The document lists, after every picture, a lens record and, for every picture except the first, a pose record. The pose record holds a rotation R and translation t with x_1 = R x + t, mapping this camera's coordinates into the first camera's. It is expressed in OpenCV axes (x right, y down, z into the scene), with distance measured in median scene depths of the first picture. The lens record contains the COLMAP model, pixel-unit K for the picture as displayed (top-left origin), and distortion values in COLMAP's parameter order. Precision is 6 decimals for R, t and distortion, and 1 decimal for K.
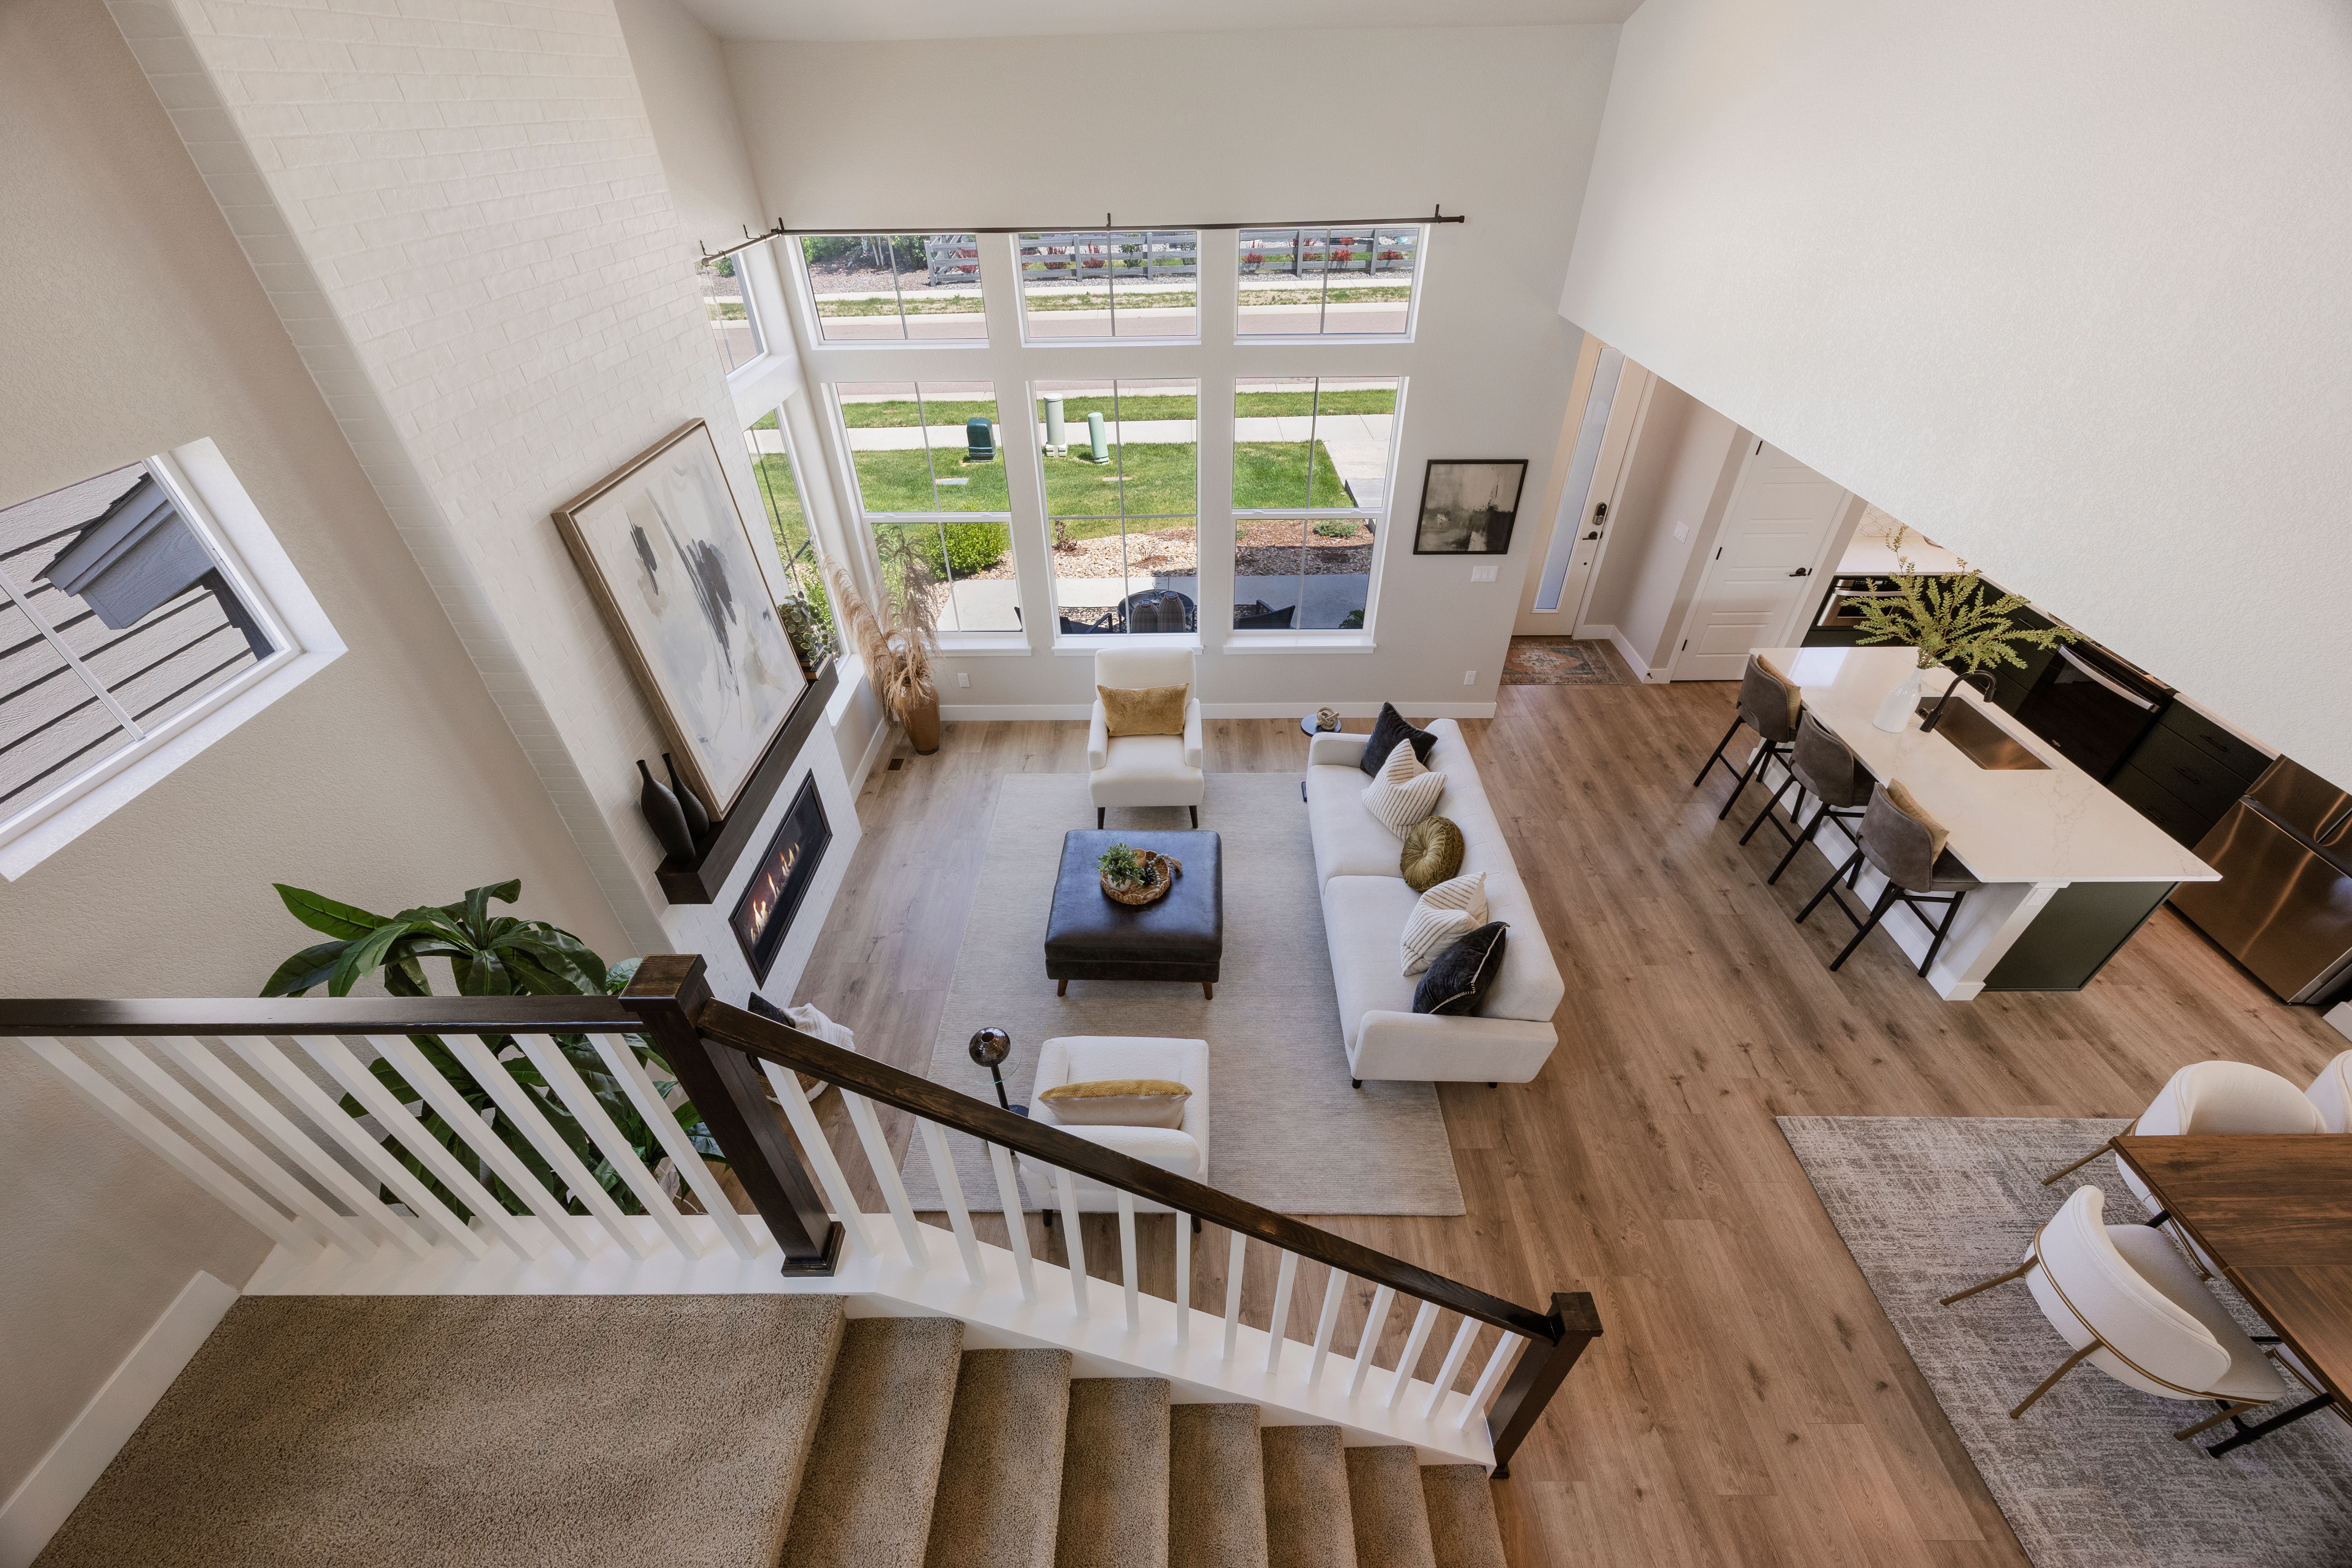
lens RADIAL K [[899.7, 0, 1180.7], [0, 899.7, 782.1], [0, 0, 1]] dist [0.001217, 0.000057]
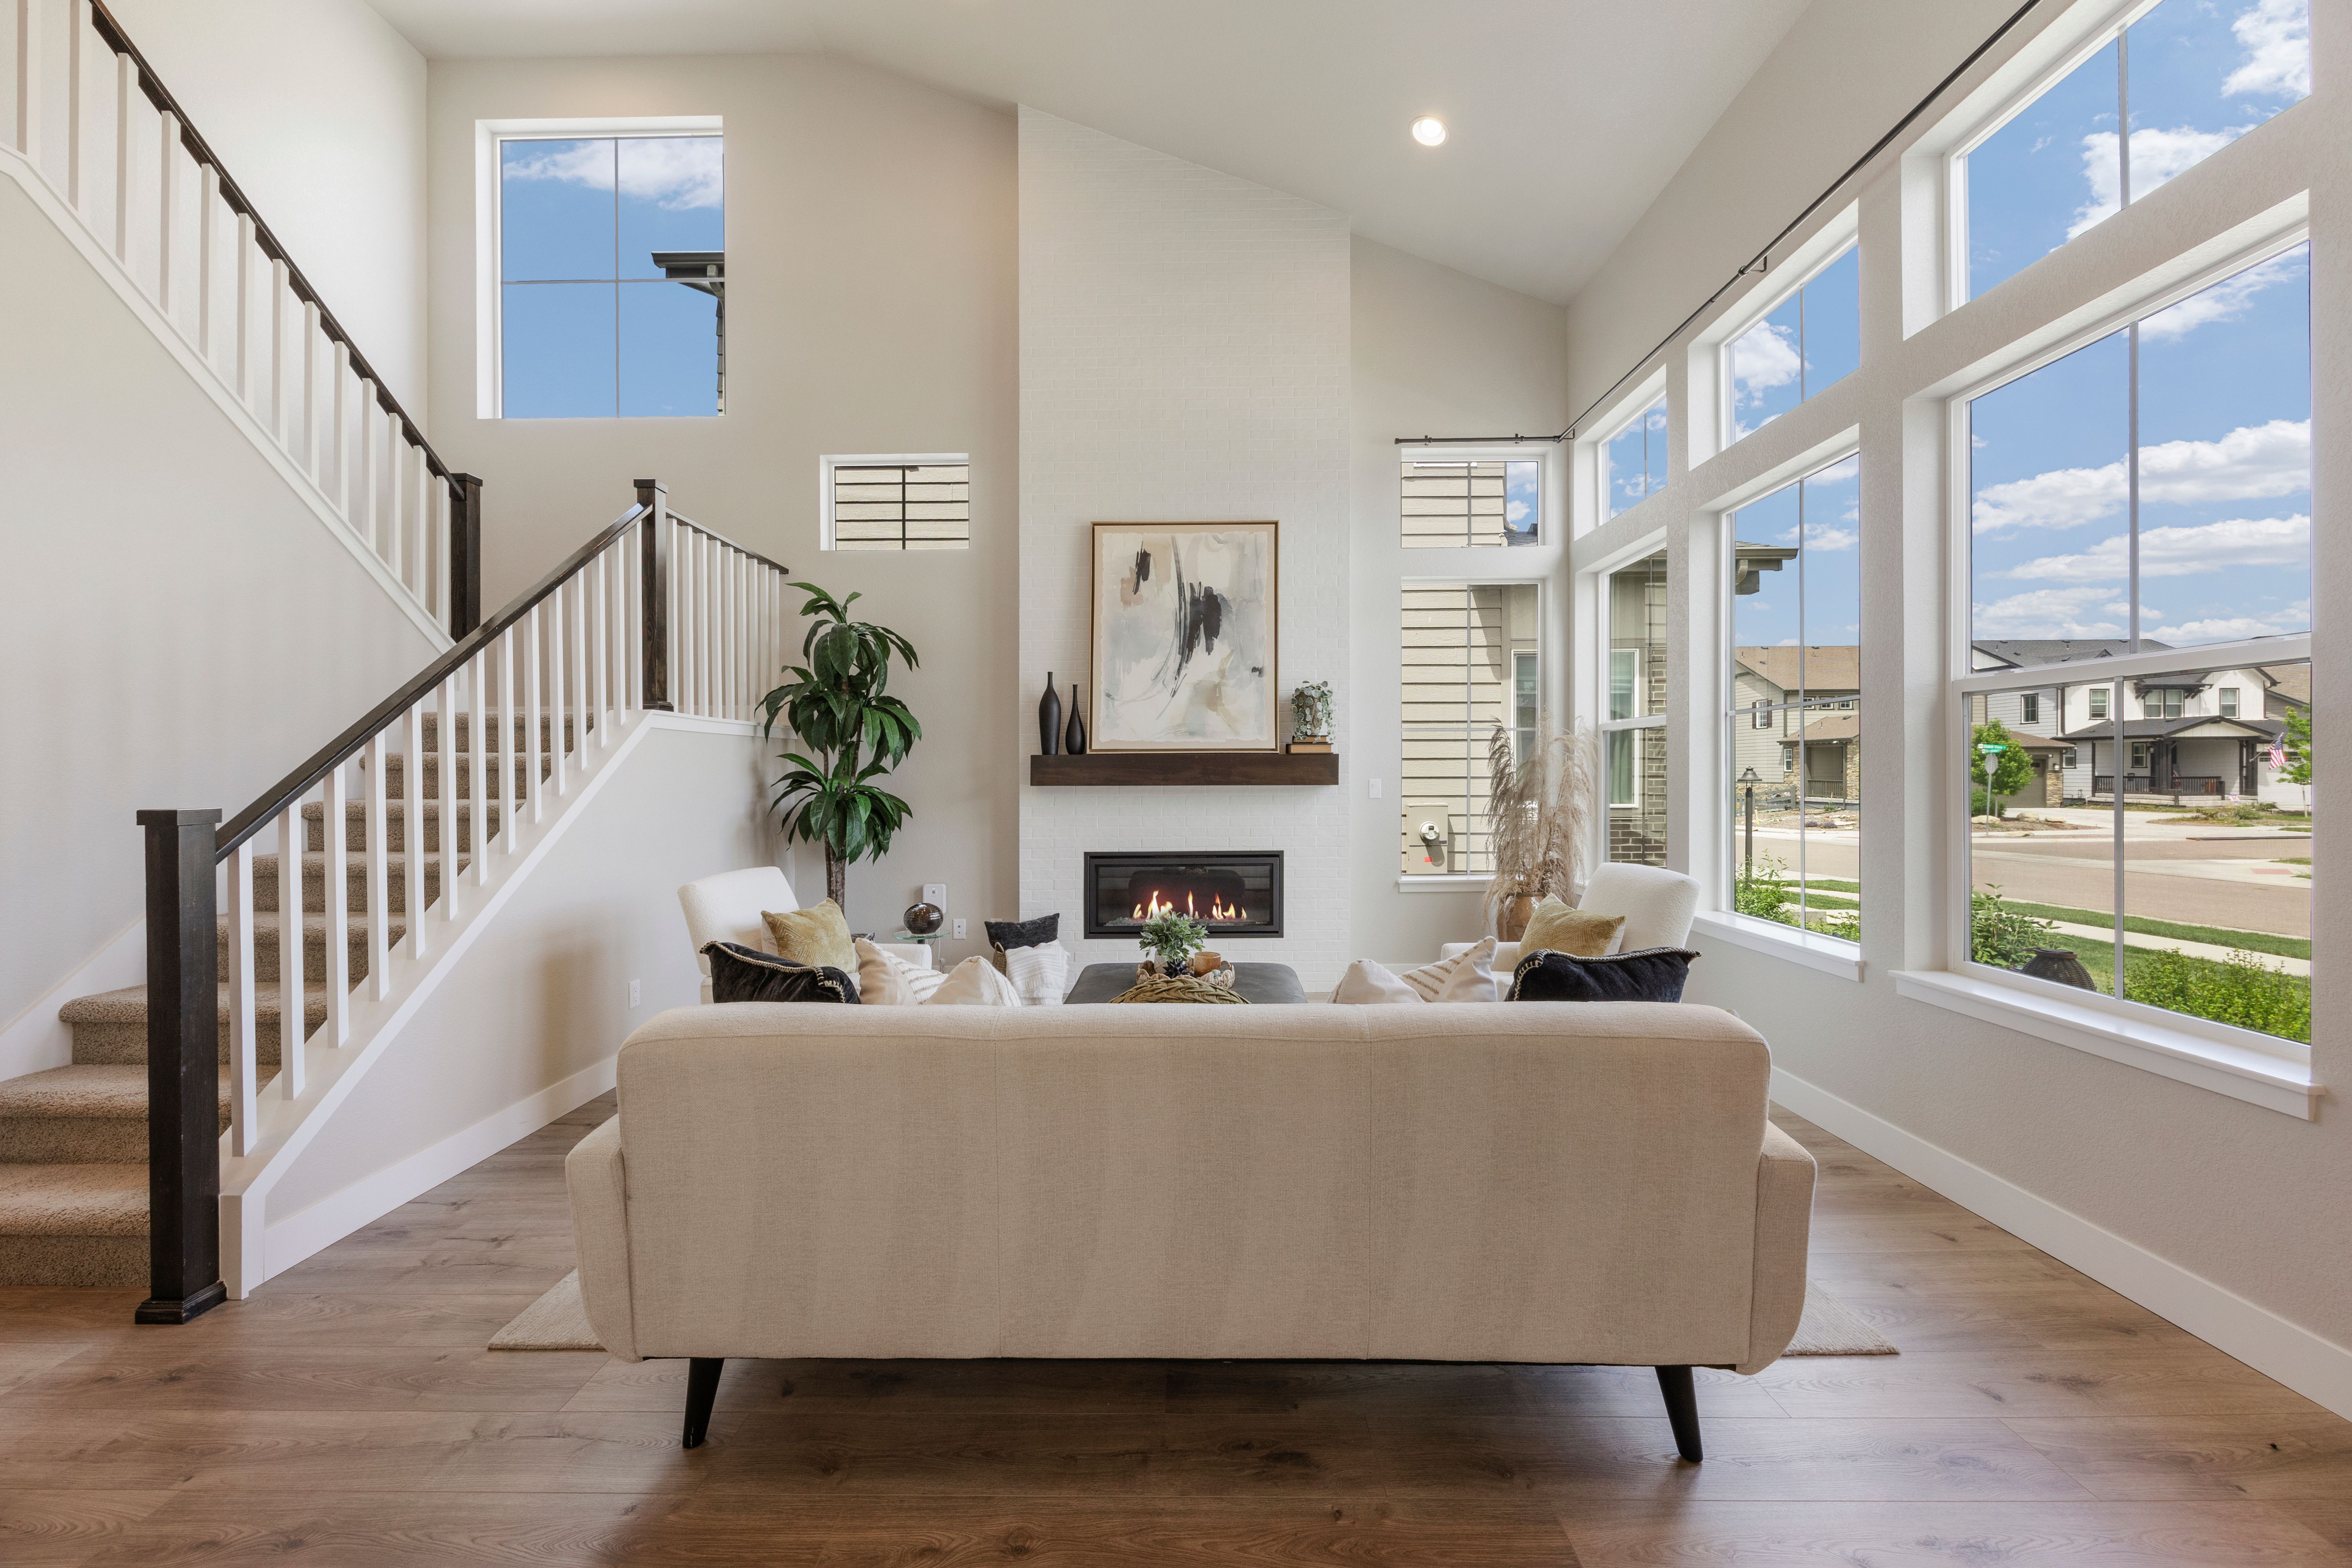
lens RADIAL K [[920.4, 0, 1169.5], [0, 920.4, 776.2], [0, 0, 1]] dist [-0.001893, -0.000177]
pose [[-0.015257, 0.012531, -0.999805, 0.665855], [-0.610810, 0.791544, 0.019242, -0.025056], [0.791630, 0.610984, -0.004423, 0.879143]]
